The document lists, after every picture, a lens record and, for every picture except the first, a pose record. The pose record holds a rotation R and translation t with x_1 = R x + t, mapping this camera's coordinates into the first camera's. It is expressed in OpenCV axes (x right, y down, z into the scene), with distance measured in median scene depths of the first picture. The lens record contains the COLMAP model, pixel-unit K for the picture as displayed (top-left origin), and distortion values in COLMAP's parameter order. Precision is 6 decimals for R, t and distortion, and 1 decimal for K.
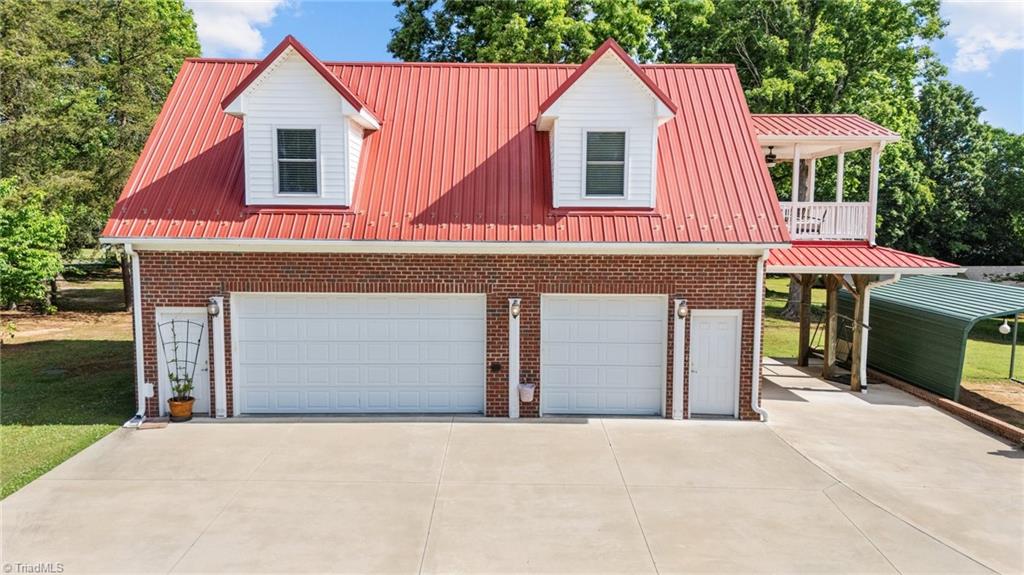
lens RADIAL K [[758.6, 0, 512.0], [0, 758.6, 287.5], [0, 0, 1]] dist [0.003453, -0.007791]
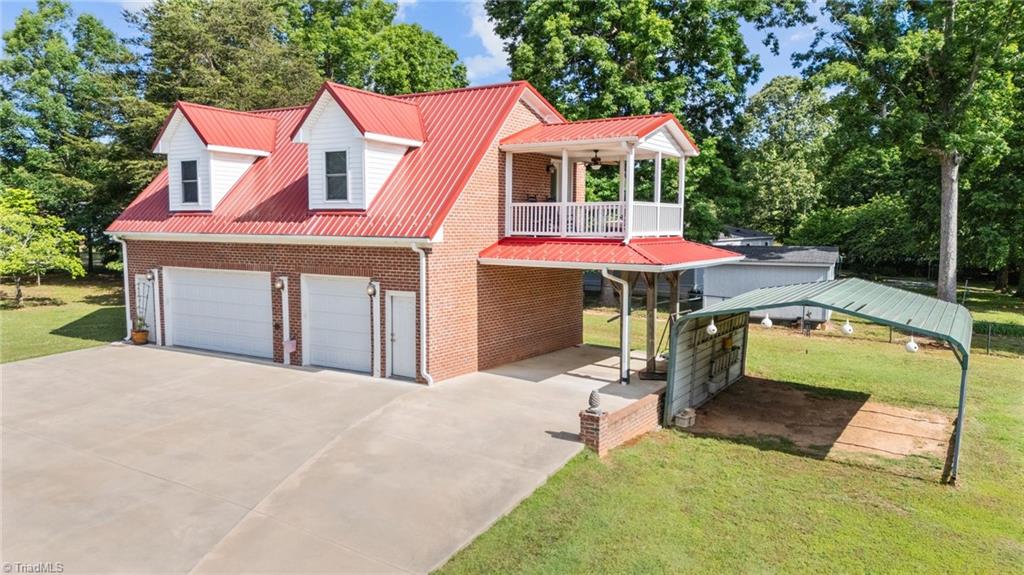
lens RADIAL K [[758.6, 0, 512.0], [0, 758.6, 287.5], [0, 0, 1]] dist [0.003453, -0.007791]
pose [[0.857326, 0.043115, -0.512965, 1.046744], [-0.044522, 0.998963, 0.009553, 0.003276], [0.512845, 0.014649, 0.858357, 0.034081]]
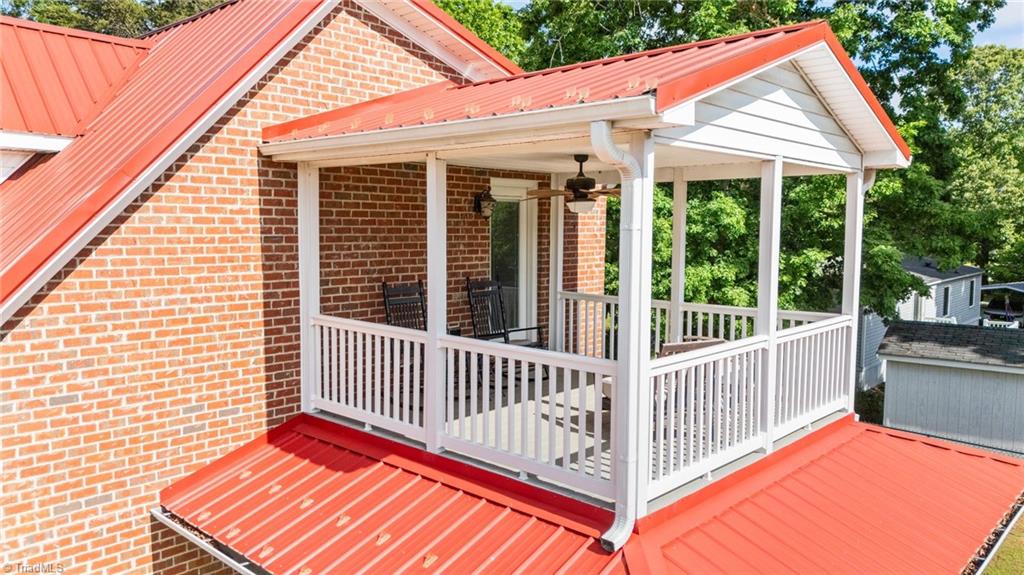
lens RADIAL K [[758.6, 0, 512.0], [0, 758.6, 287.5], [0, 0, 1]] dist [0.003453, -0.007791]
pose [[0.749405, 0.059203, -0.659460, 0.729542], [-0.060469, 0.997952, 0.020874, -0.170291], [0.659345, 0.024234, 0.751450, 0.939075]]
